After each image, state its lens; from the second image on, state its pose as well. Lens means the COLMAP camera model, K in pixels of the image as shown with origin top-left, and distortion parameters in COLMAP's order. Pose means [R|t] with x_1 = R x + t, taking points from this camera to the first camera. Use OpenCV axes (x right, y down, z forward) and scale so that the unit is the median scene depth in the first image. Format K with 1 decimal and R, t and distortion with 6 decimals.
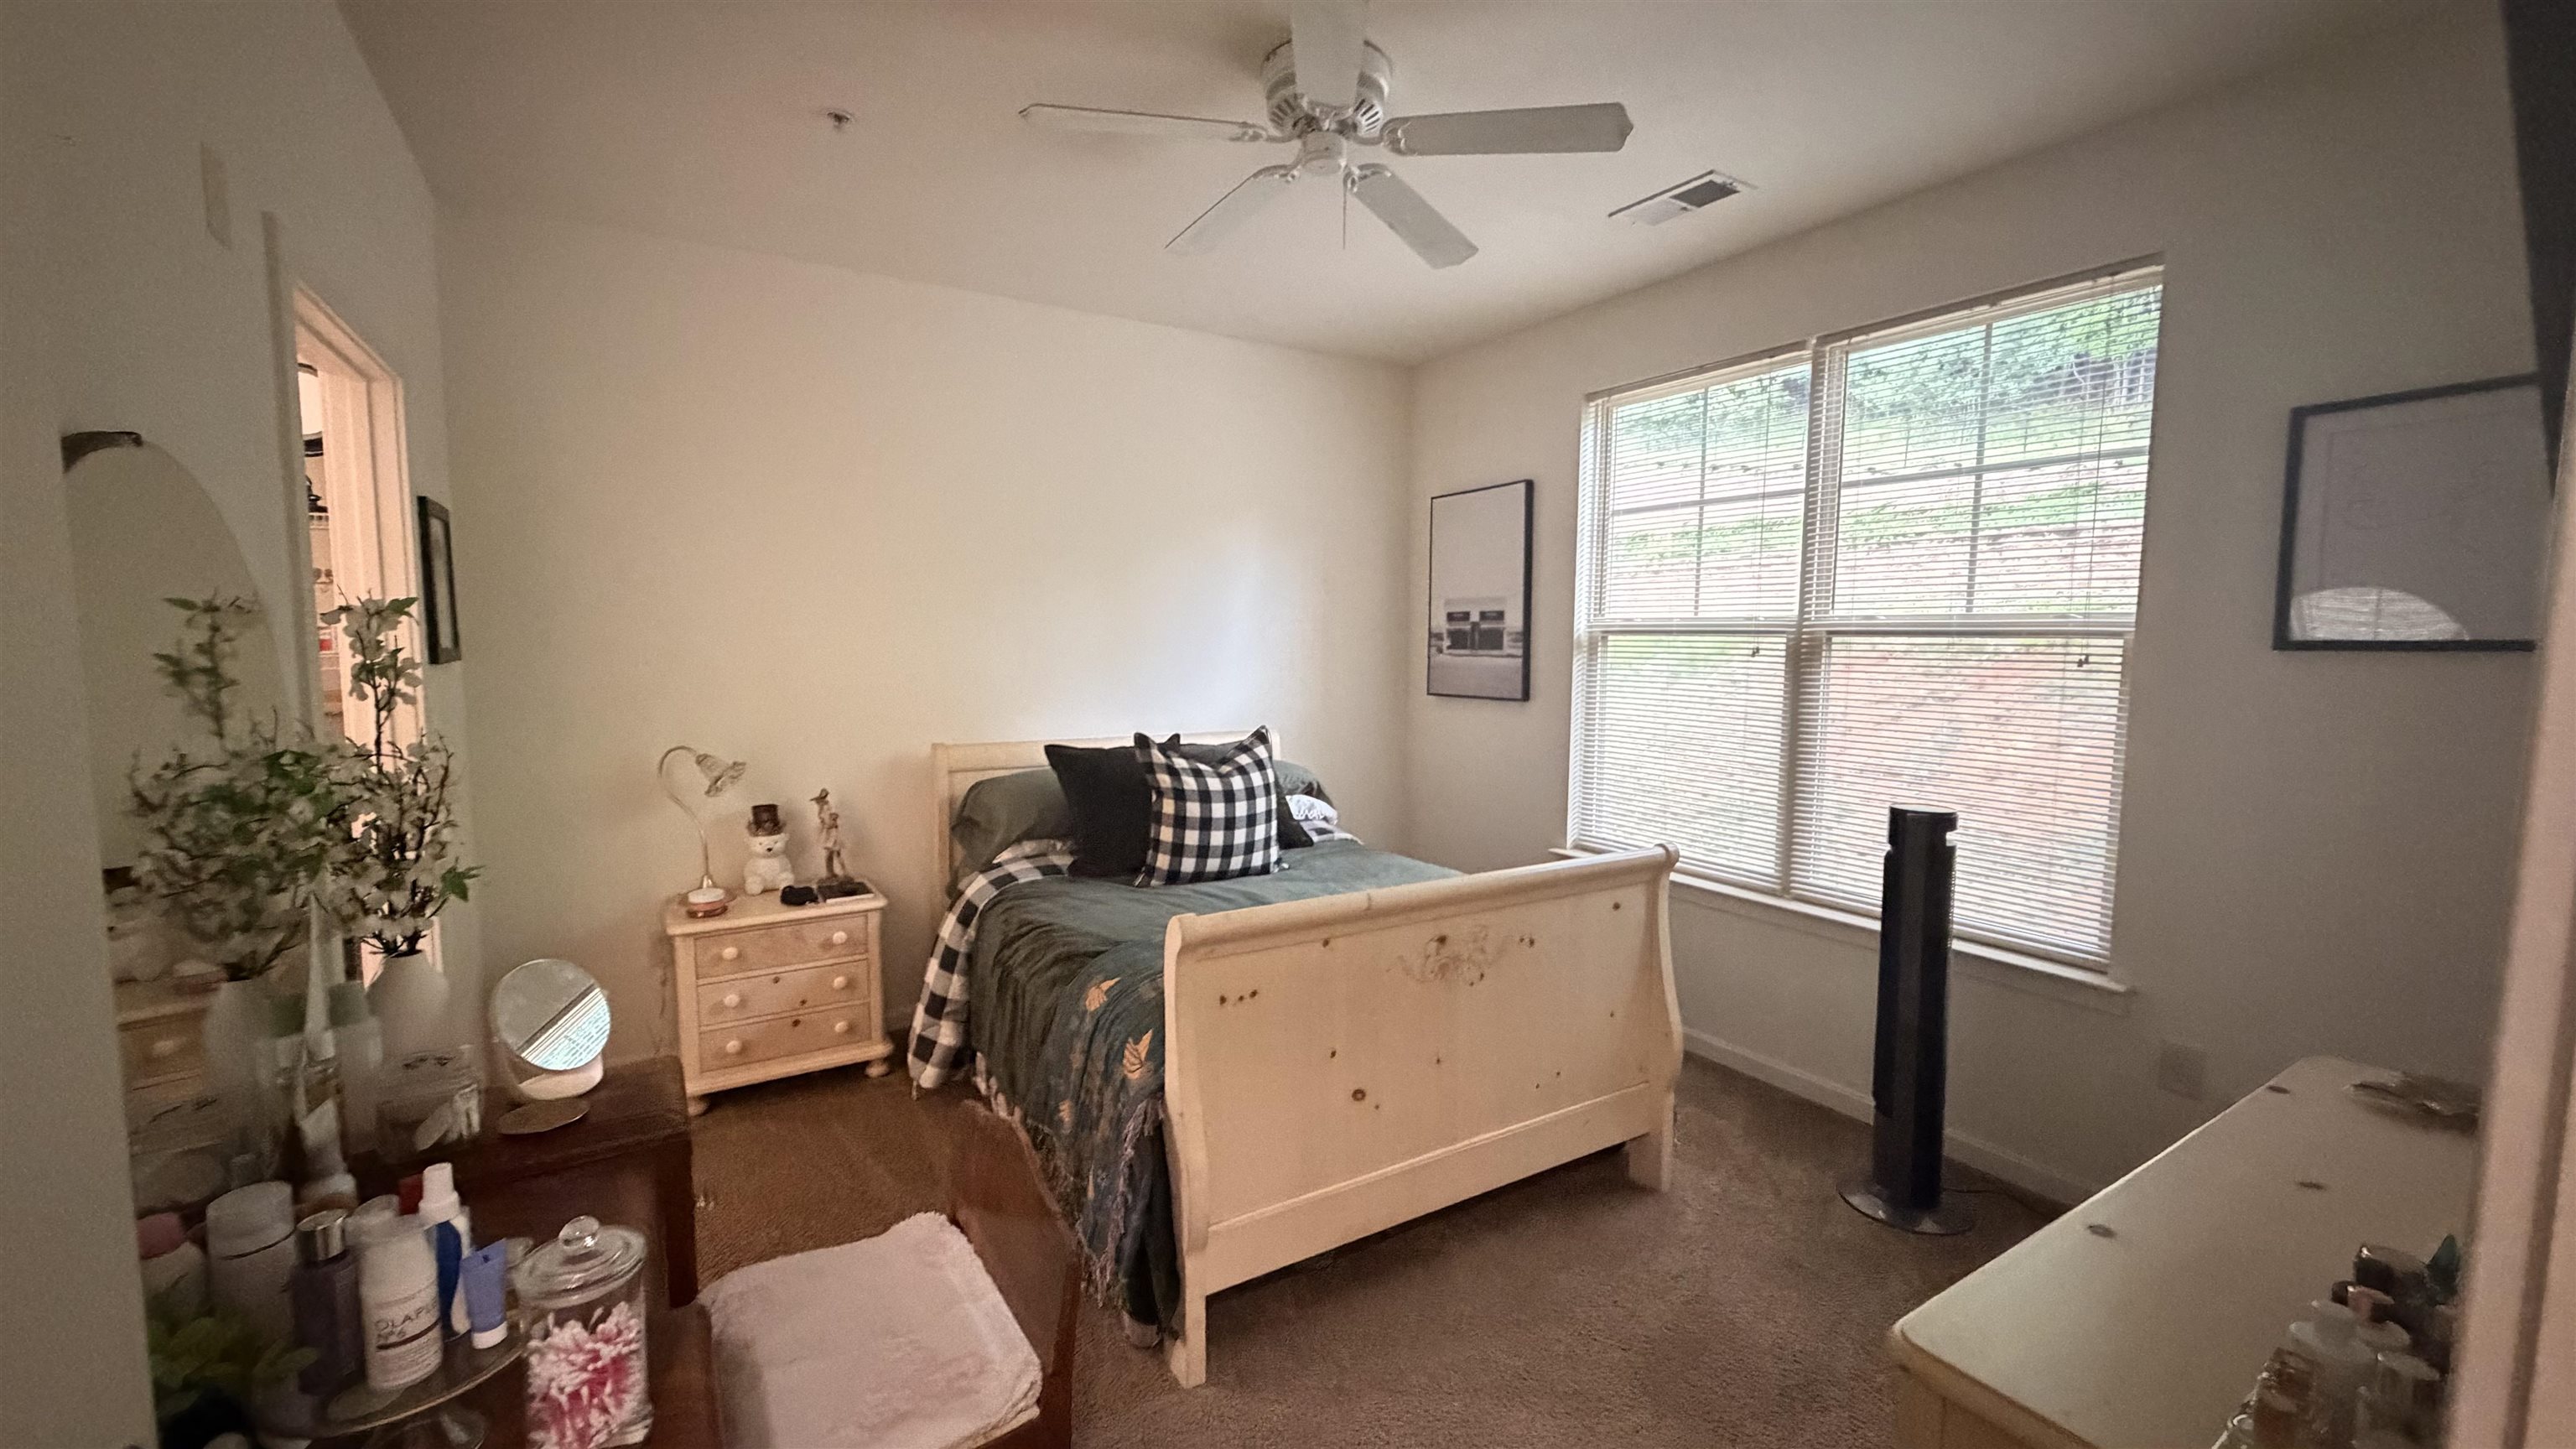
lens RADIAL K [[1023.1, 0, 1283.2], [0, 1023.1, 729.6], [0, 0, 1]] dist [-0.002217, 0.000224]
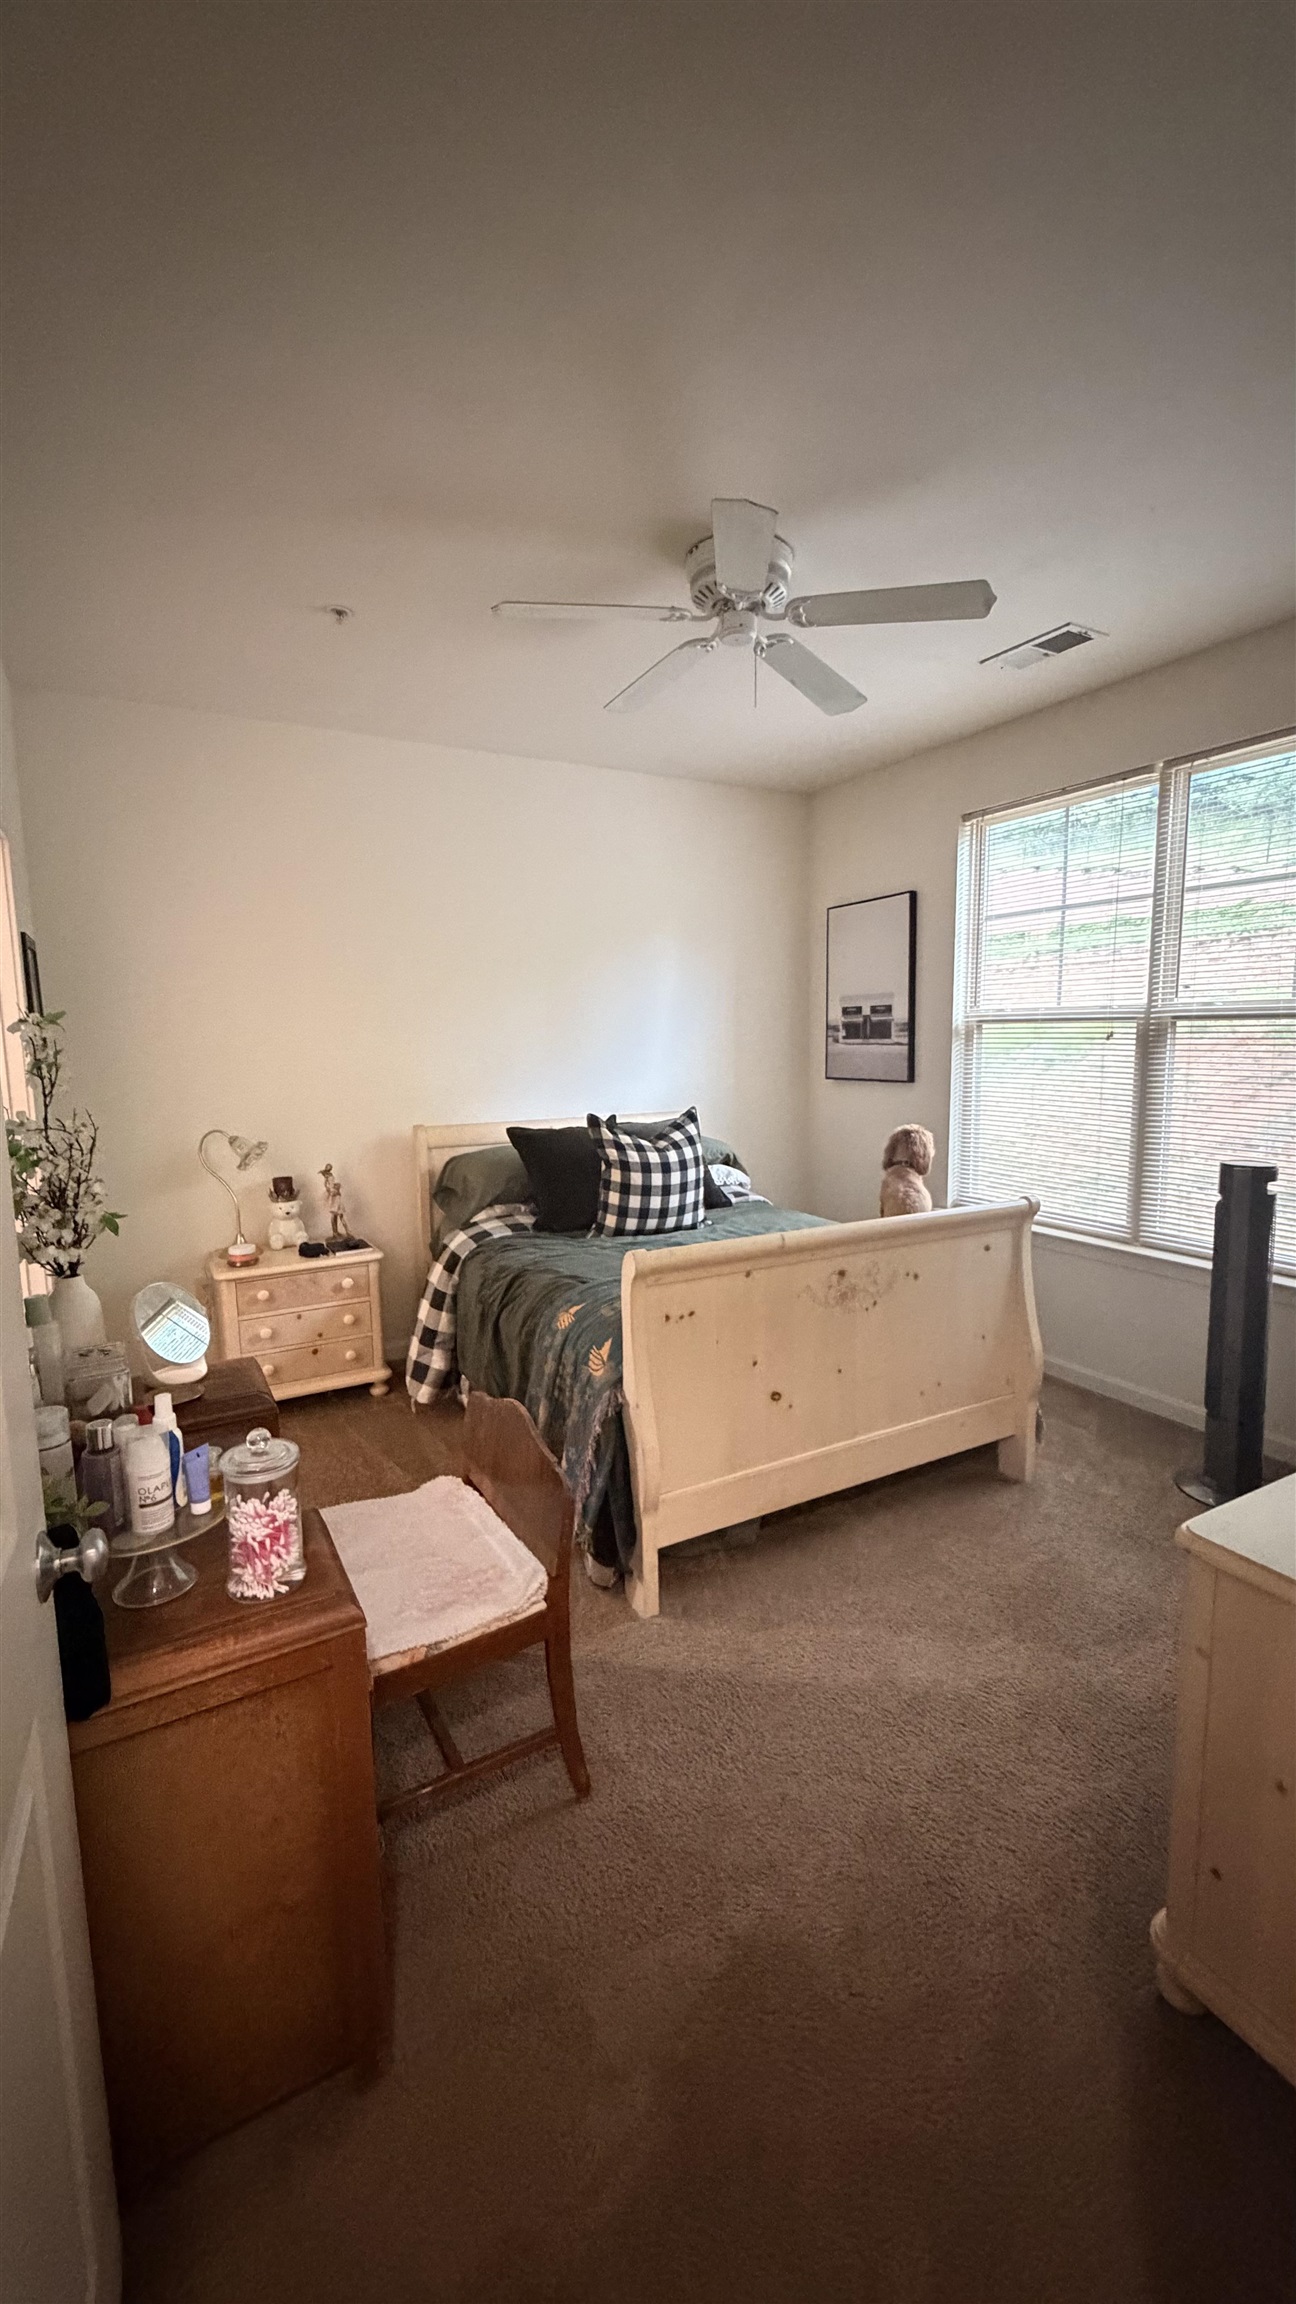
lens RADIAL K [[915.0, 0, 648.0], [0, 915.0, 1152.0], [0, 0, 1]] dist [-0.002217, 0.000224]
pose [[0.998640, -0.013979, -0.050228, -0.018204], [0.015851, 0.999187, 0.037056, 0.013045], [0.049669, -0.037802, 0.998050, -0.095570]]
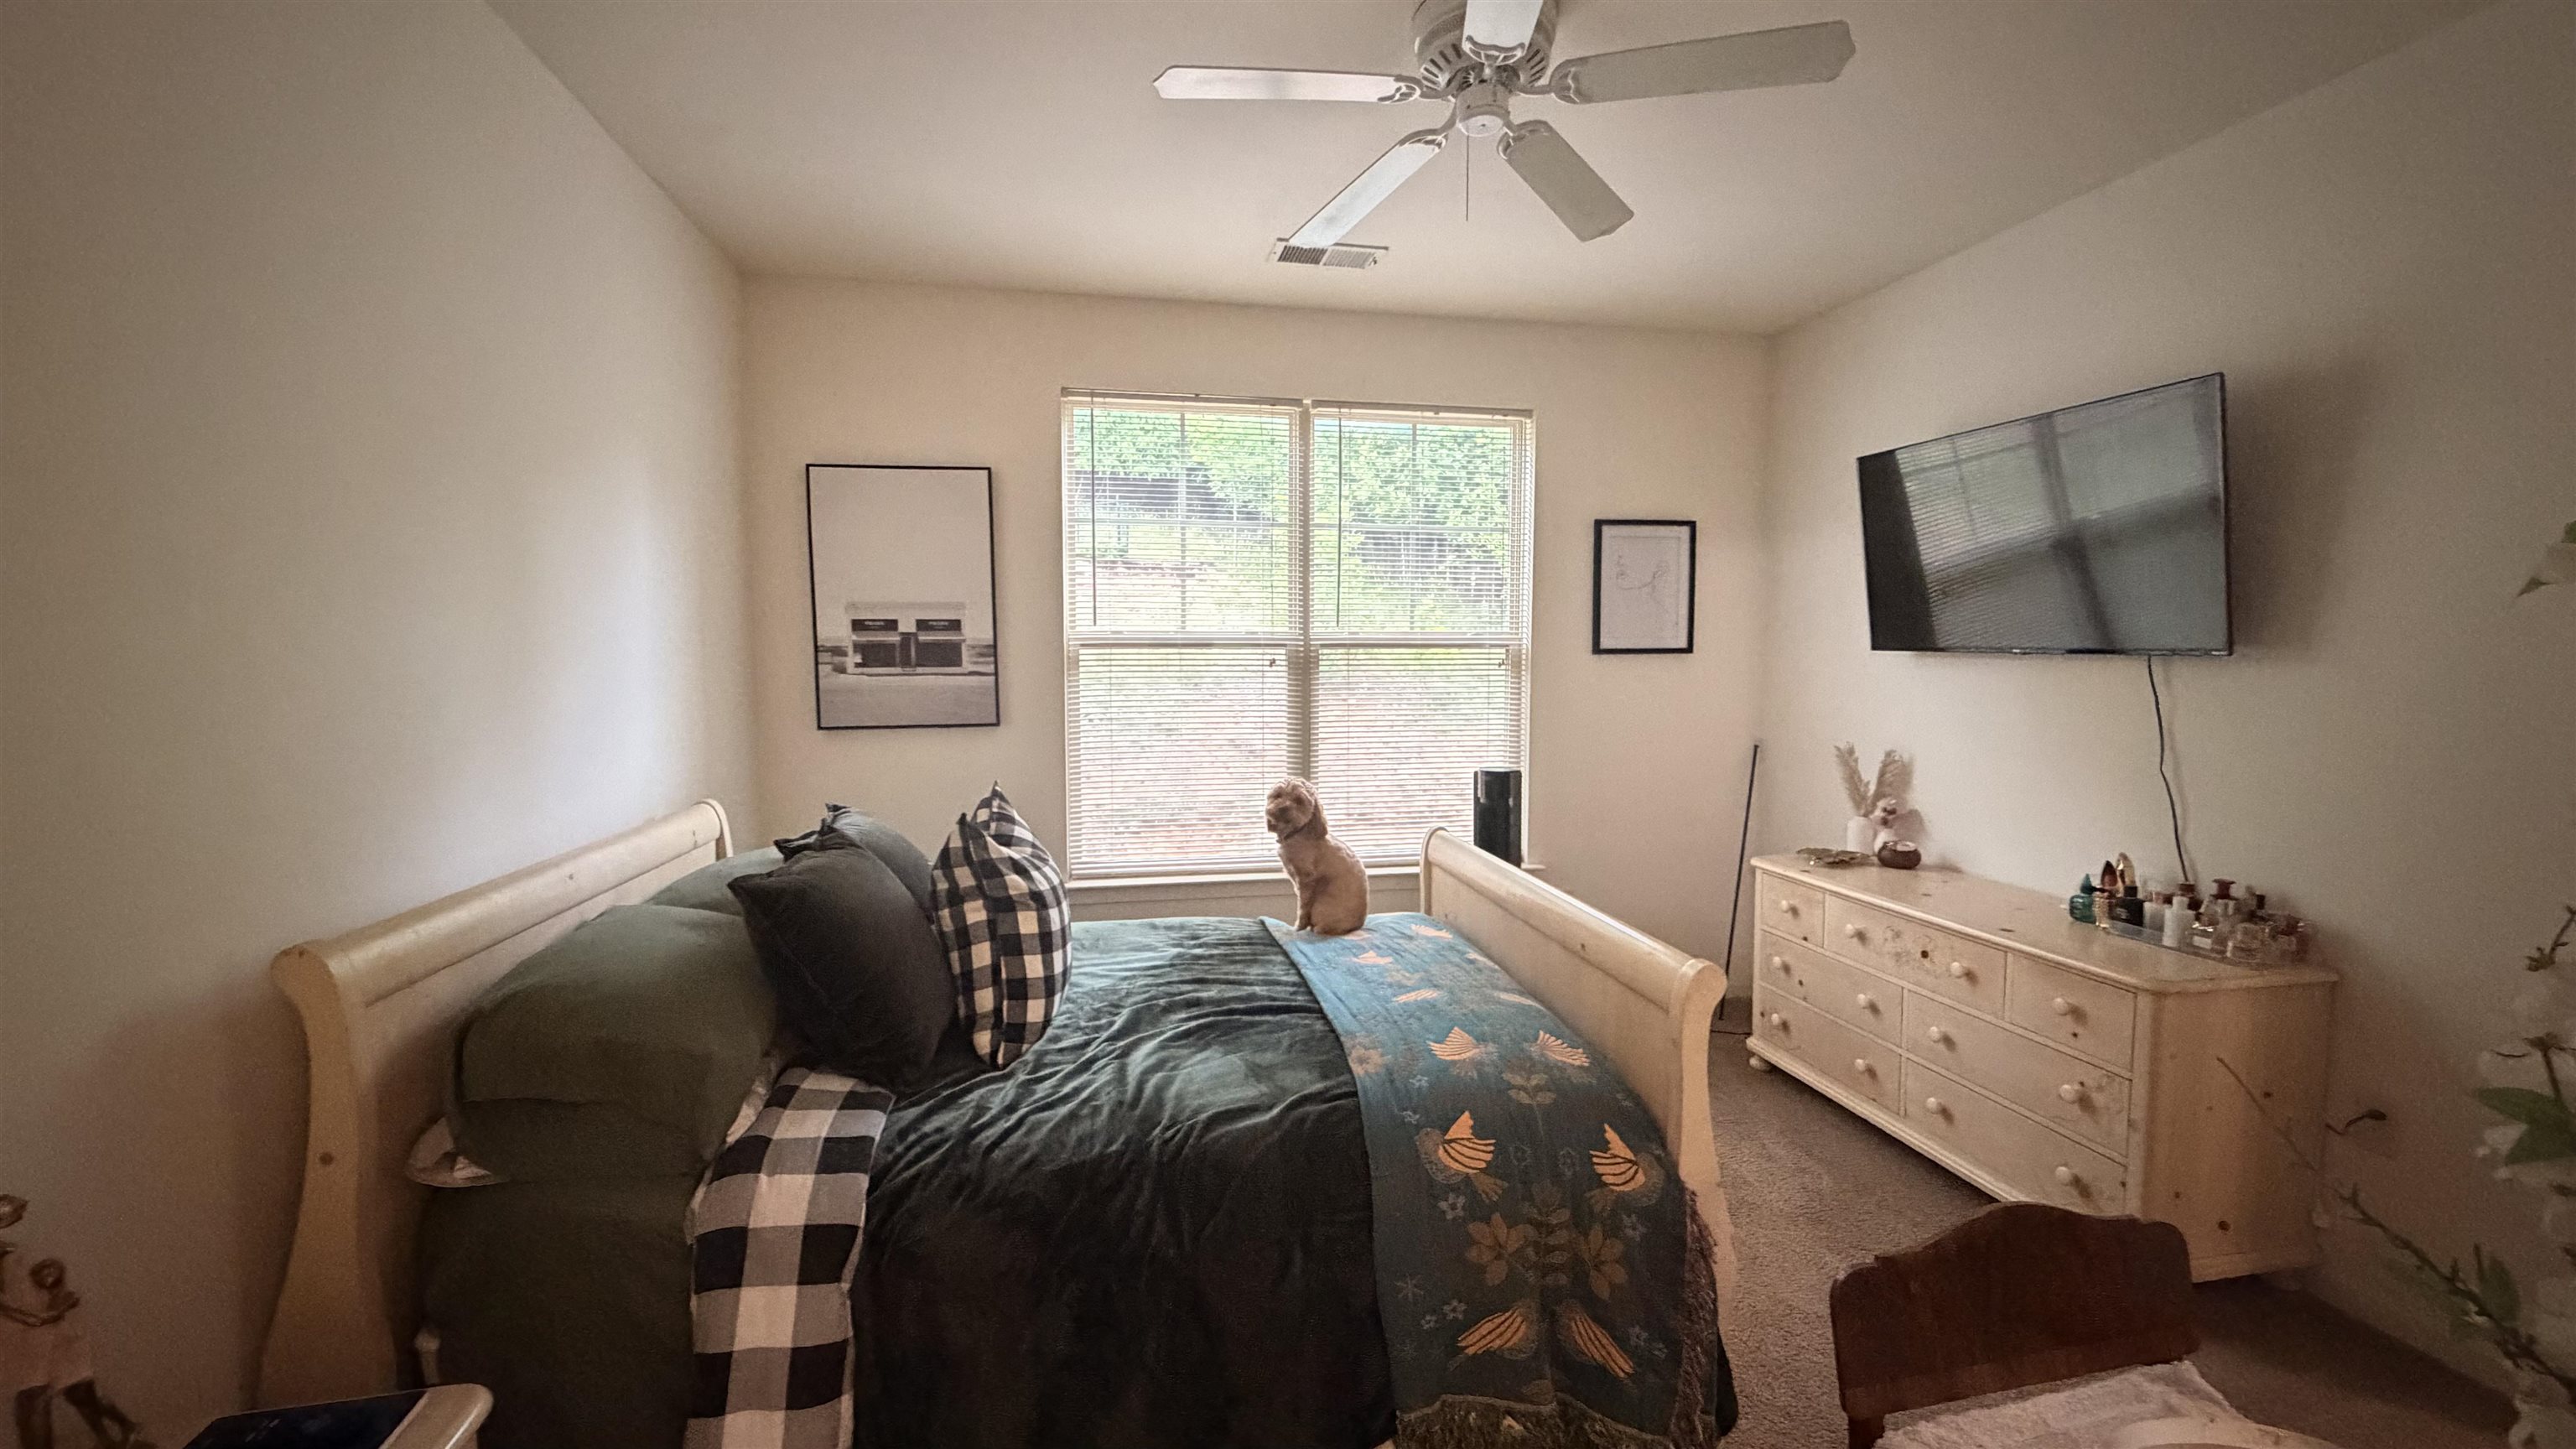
lens RADIAL K [[1022.3, 0, 1284.4], [0, 1022.3, 730.2], [0, 0, 1]] dist [-0.001041, -0.000035]
pose [[0.360088, -0.075887, 0.929827, -0.776351], [0.090023, 0.994861, 0.046332, -0.068851], [-0.928565, 0.067022, 0.365070, 0.759543]]
